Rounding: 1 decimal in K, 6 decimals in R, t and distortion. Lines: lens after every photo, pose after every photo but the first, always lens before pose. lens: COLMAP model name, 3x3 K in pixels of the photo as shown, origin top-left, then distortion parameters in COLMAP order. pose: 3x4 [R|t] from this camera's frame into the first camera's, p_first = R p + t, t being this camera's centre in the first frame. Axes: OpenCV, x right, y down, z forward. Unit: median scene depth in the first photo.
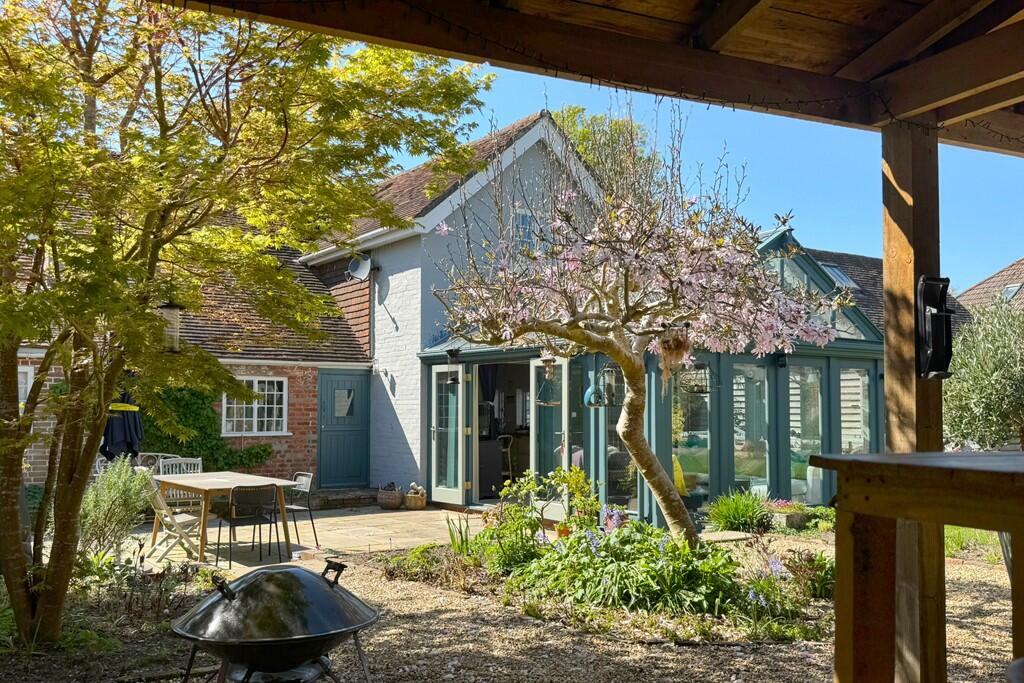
lens RADIAL K [[900.8, 0, 537.2], [0, 900.8, 365.1], [0, 0, 1]] dist [0.033986, 0.003260]
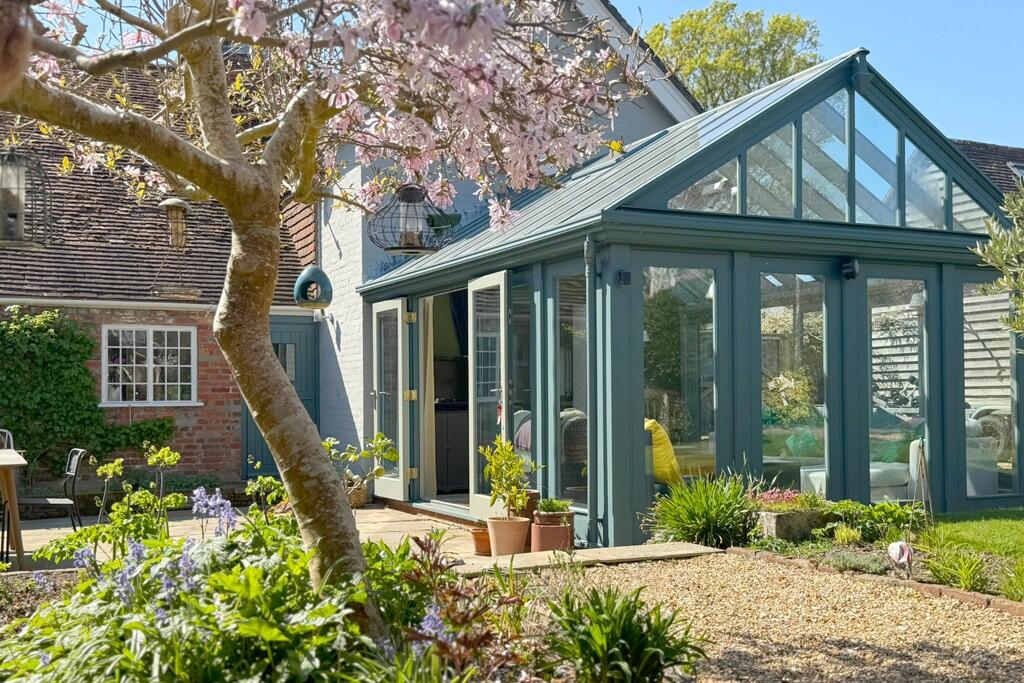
lens RADIAL K [[1092.4, 0, 513.5], [0, 1092.4, 351.1], [0, 0, 1]] dist [0.067155, 0.000000]
pose [[0.985368, -0.015708, -0.169715, 0.132046], [0.017182, 0.999826, 0.007219, 0.032436], [0.169573, -0.010029, 0.985467, 0.172793]]
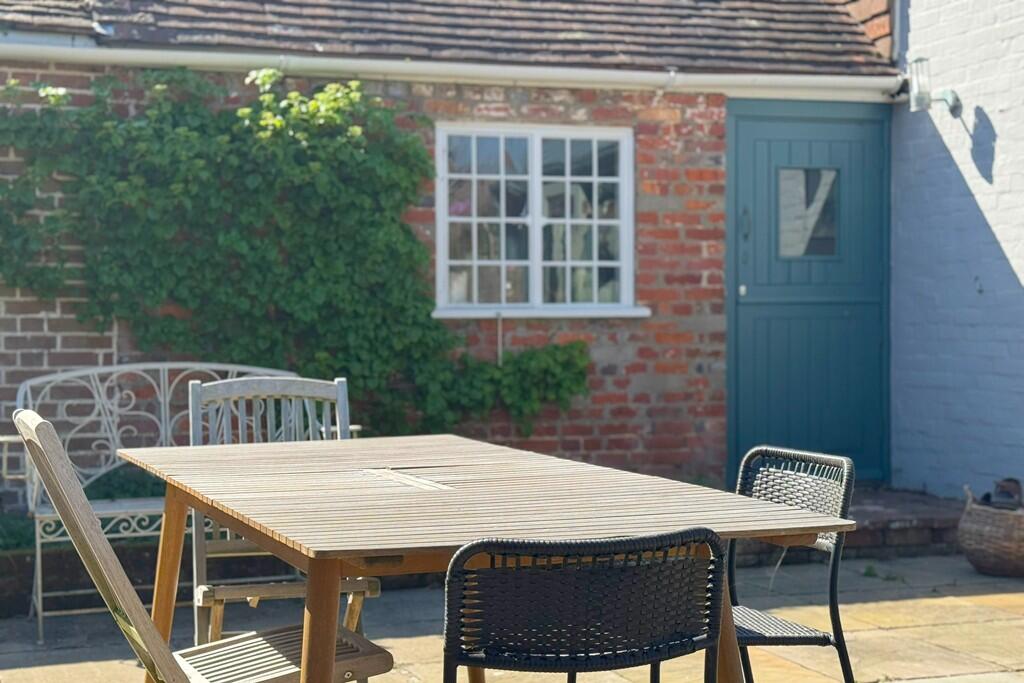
lens RADIAL K [[1784.0, 0, 512.1], [0, 1784.0, 338.2], [0, 0, 1]] dist [0.238719, 0.000000]
pose [[0.956056, -0.000809, -0.293183, -0.141180], [0.021034, 0.997608, 0.065841, 0.045376], [0.292428, -0.069115, 0.953787, 0.413902]]
